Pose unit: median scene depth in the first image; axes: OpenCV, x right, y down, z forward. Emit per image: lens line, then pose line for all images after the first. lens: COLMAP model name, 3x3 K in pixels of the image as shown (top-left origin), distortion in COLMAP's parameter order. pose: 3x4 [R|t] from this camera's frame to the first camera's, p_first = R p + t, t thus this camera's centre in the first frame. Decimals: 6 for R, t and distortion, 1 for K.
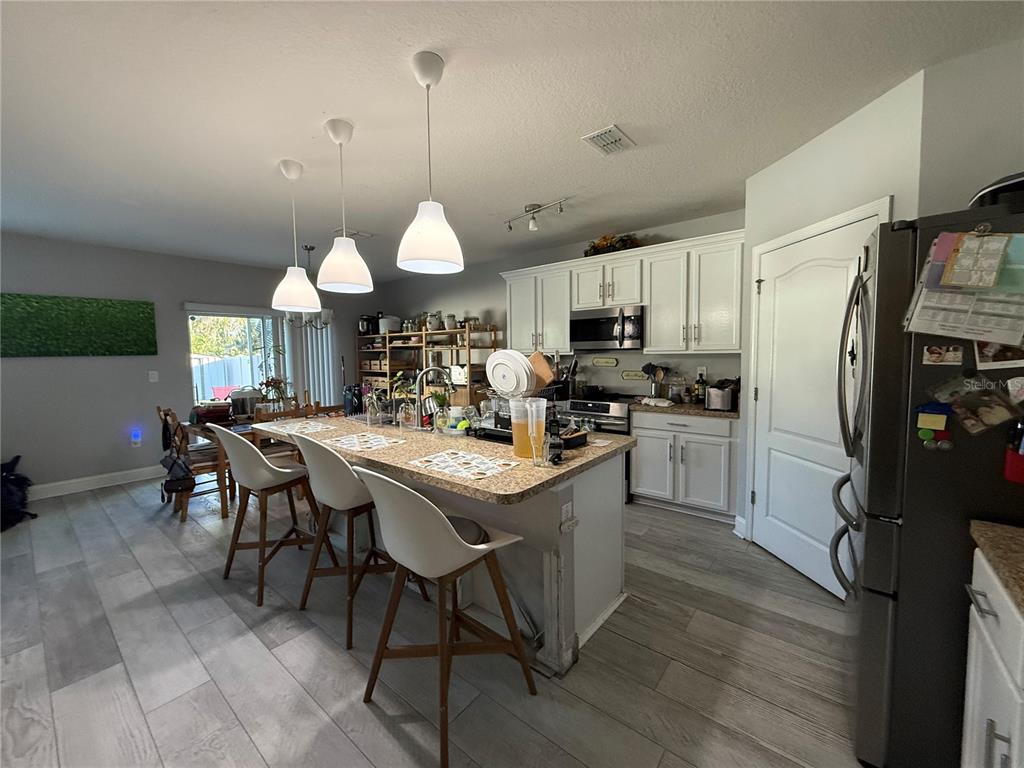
lens RADIAL K [[409.8, 0, 511.0], [0, 409.8, 381.7], [0, 0, 1]] dist [0.003040, -0.000343]
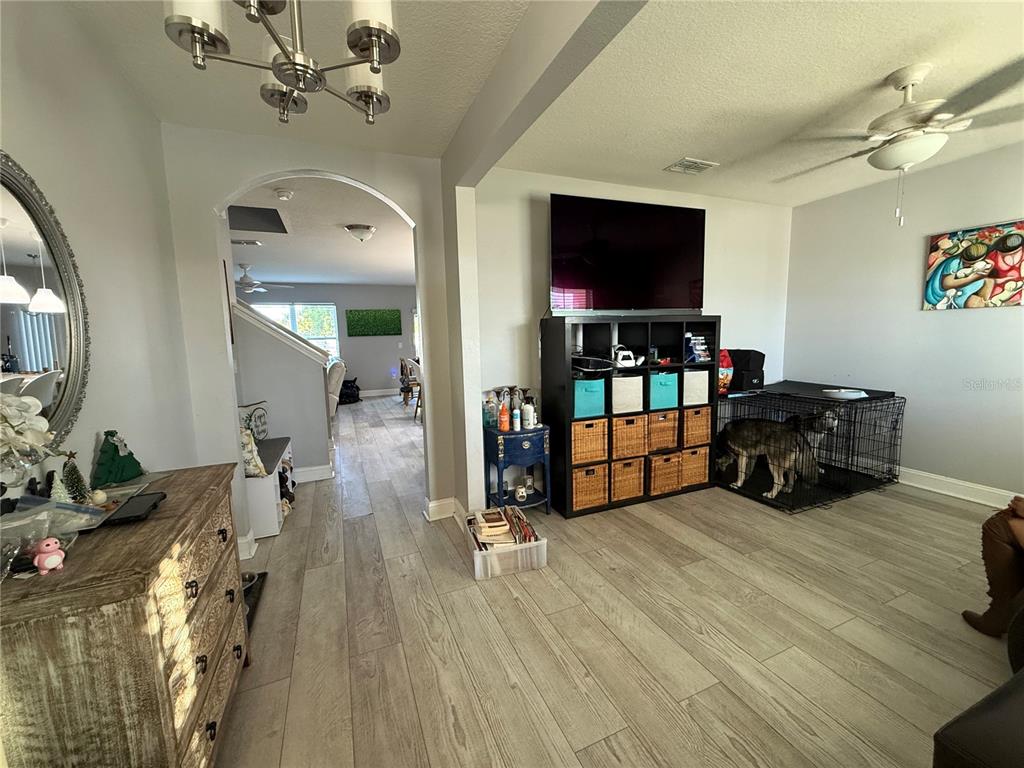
lens RADIAL K [[409.8, 0, 511.4], [0, 409.8, 379.0], [0, 0, 1]] dist [0.003040, -0.000343]
pose [[0.885638, 0.037734, -0.462840, 0.712651], [-0.016316, 0.998606, 0.050194, 0.053274], [0.464089, -0.036902, 0.885020, -0.698174]]
